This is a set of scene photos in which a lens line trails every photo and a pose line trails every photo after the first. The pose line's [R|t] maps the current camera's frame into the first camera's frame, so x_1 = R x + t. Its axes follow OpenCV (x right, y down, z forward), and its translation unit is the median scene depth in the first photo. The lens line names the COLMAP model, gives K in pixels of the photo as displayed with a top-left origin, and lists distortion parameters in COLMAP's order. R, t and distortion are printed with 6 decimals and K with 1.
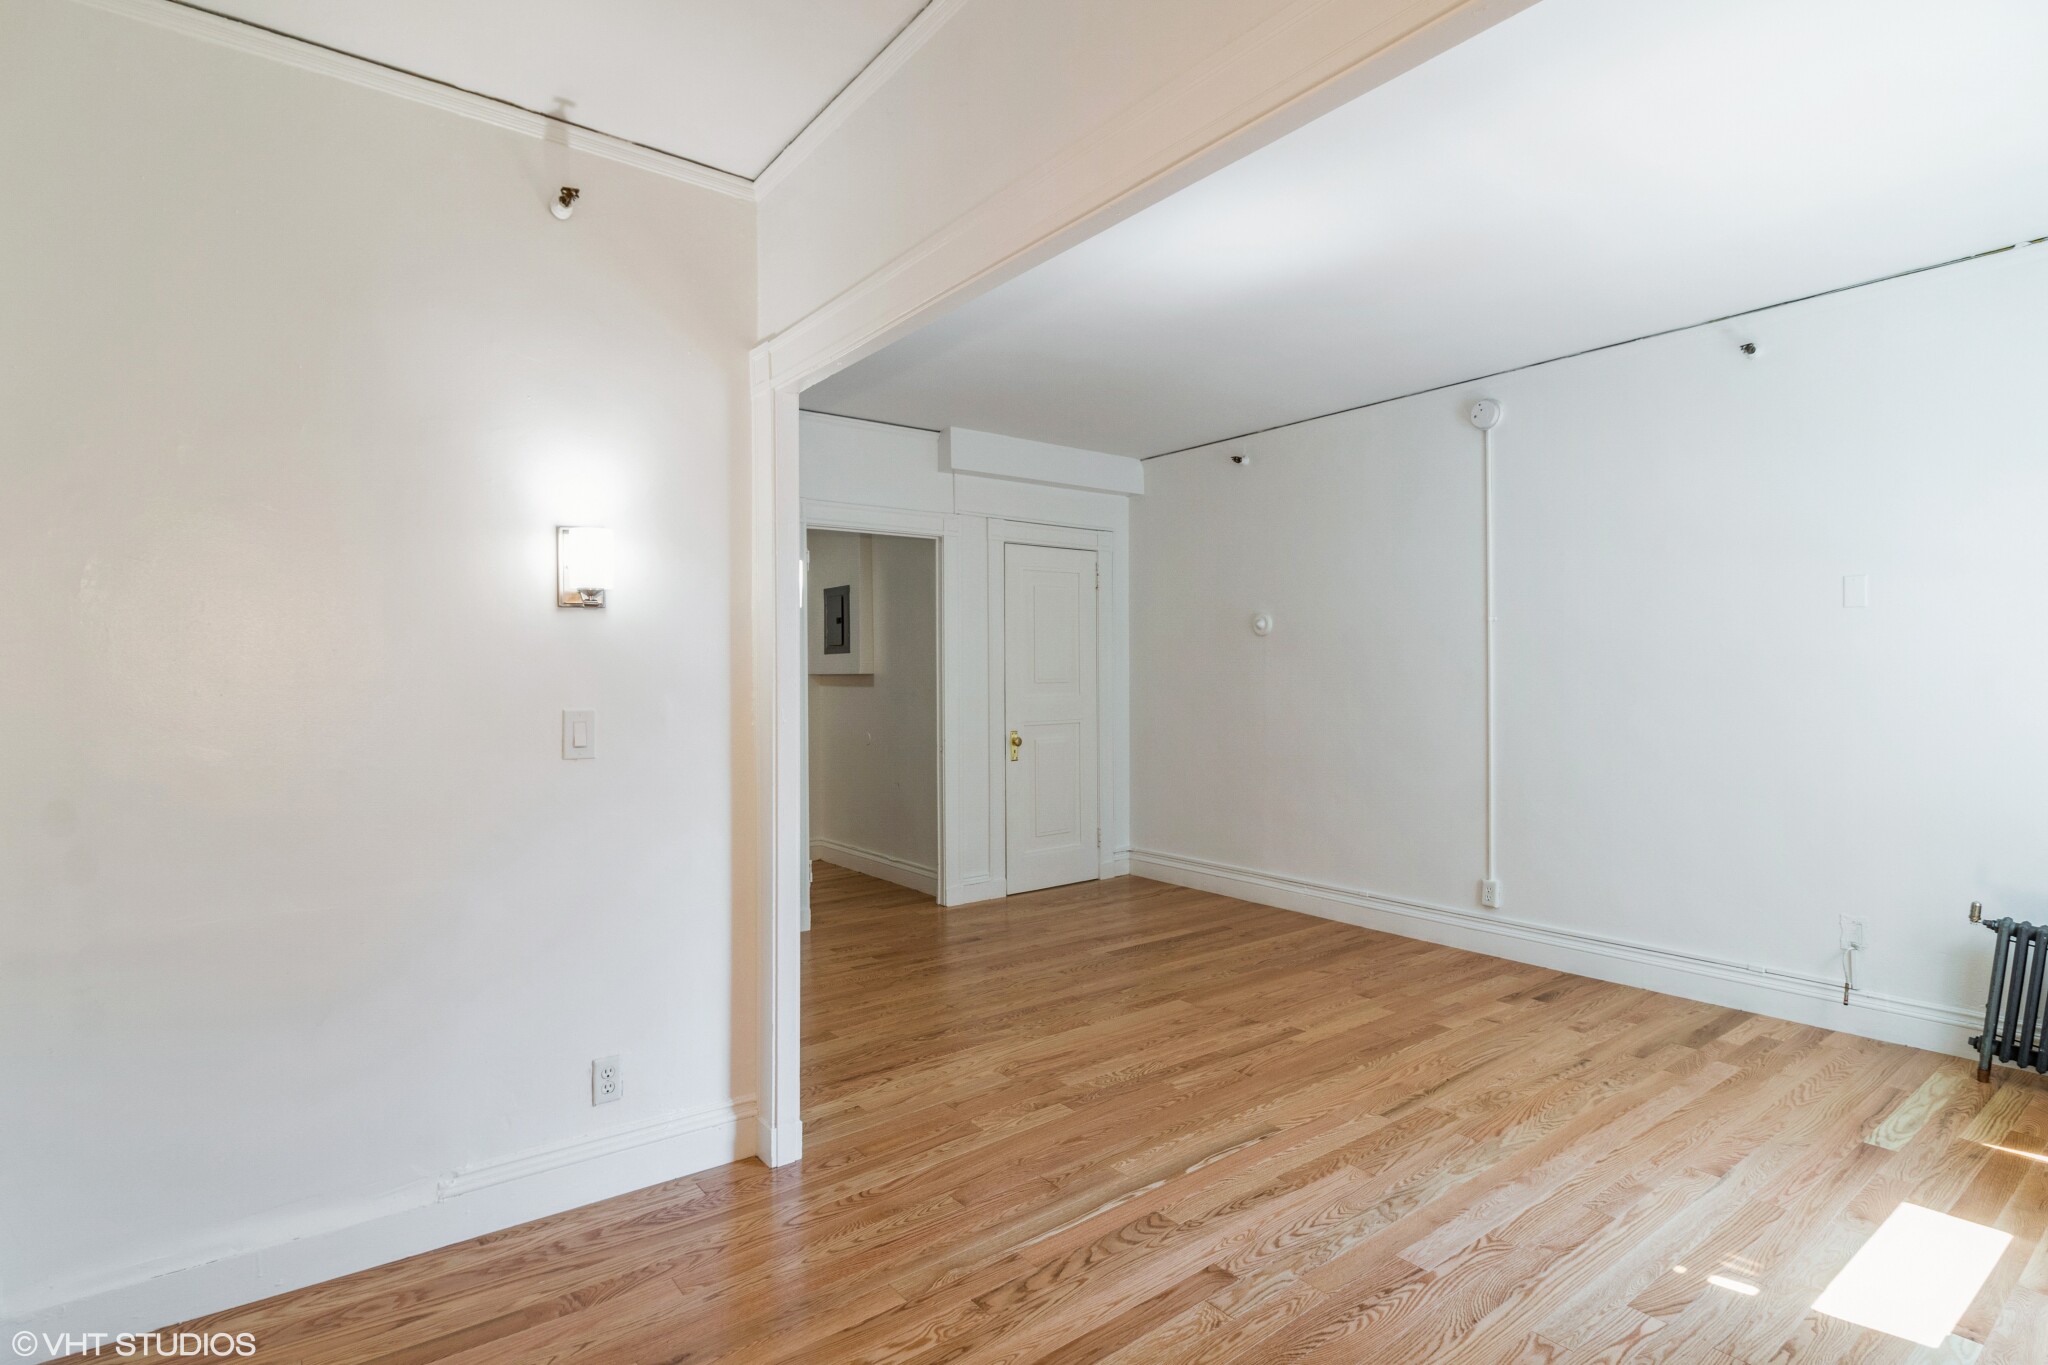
lens RADIAL K [[988.6, 0, 1029.8], [0, 988.6, 675.2], [0, 0, 1]] dist [-0.002876, -0.000765]
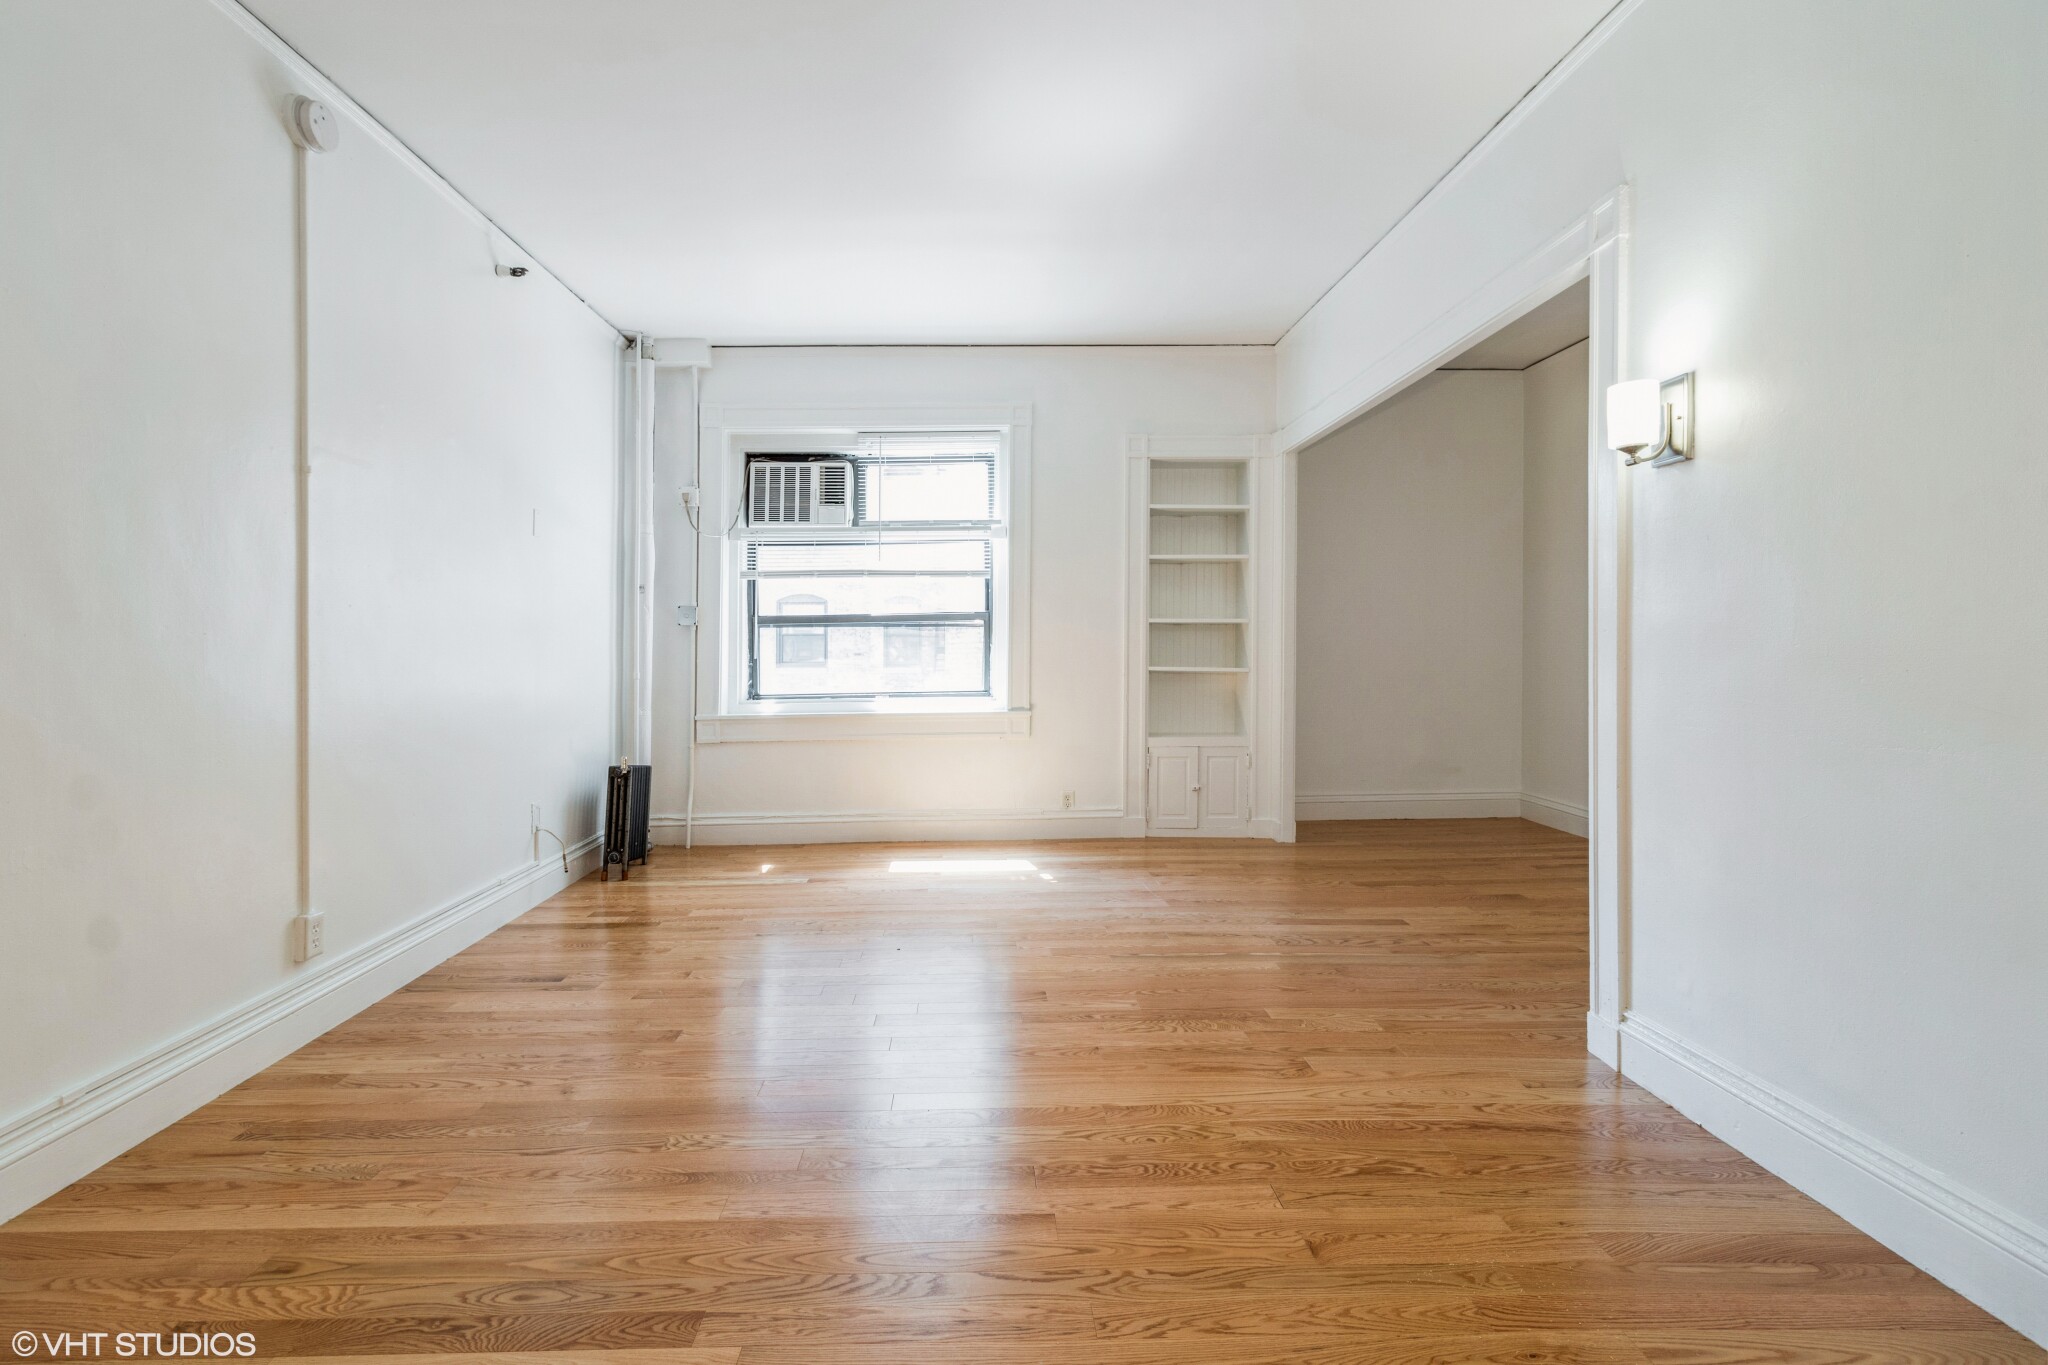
lens RADIAL K [[988.6, 0, 1013.1], [0, 988.6, 666.0], [0, 0, 1]] dist [-0.002876, -0.000765]
pose [[-0.823271, 0.004056, 0.567634, -0.346715], [0.013363, 0.999836, 0.012237, 0.123167], [-0.567491, 0.017659, -0.823190, 2.267340]]
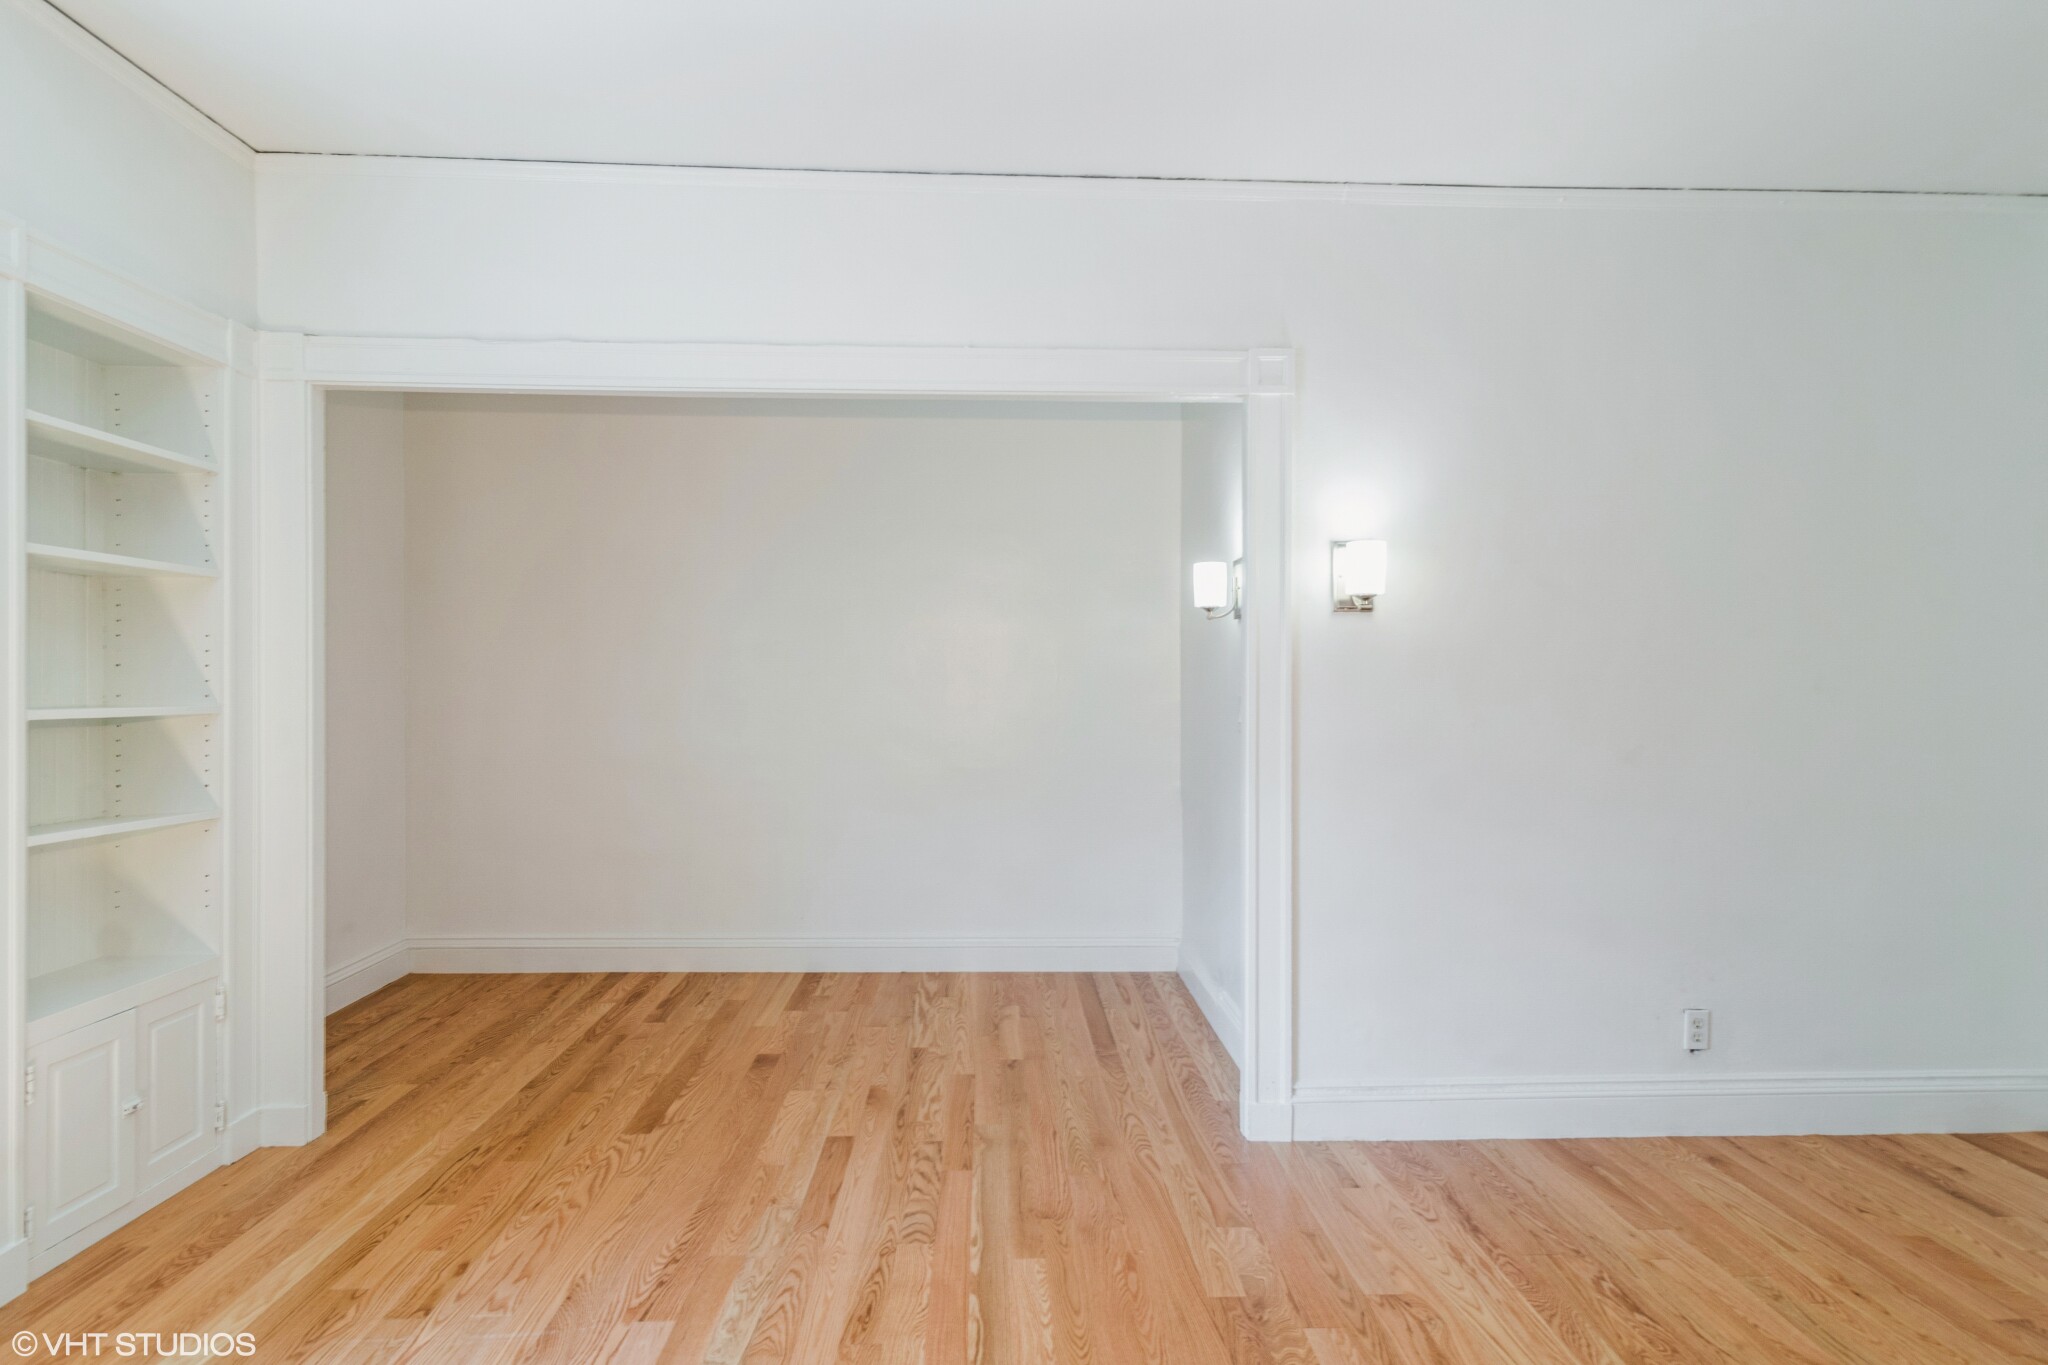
lens RADIAL K [[1056.8, 0, 1023.8], [0, 1056.8, 688.0], [0, 0, 1]] dist [0.000341, 0.000436]
pose [[-0.561073, 0.012842, -0.827667, 0.834134], [-0.002120, 0.999854, 0.016951, 0.024690], [0.827763, 0.011266, -0.560964, 1.541406]]
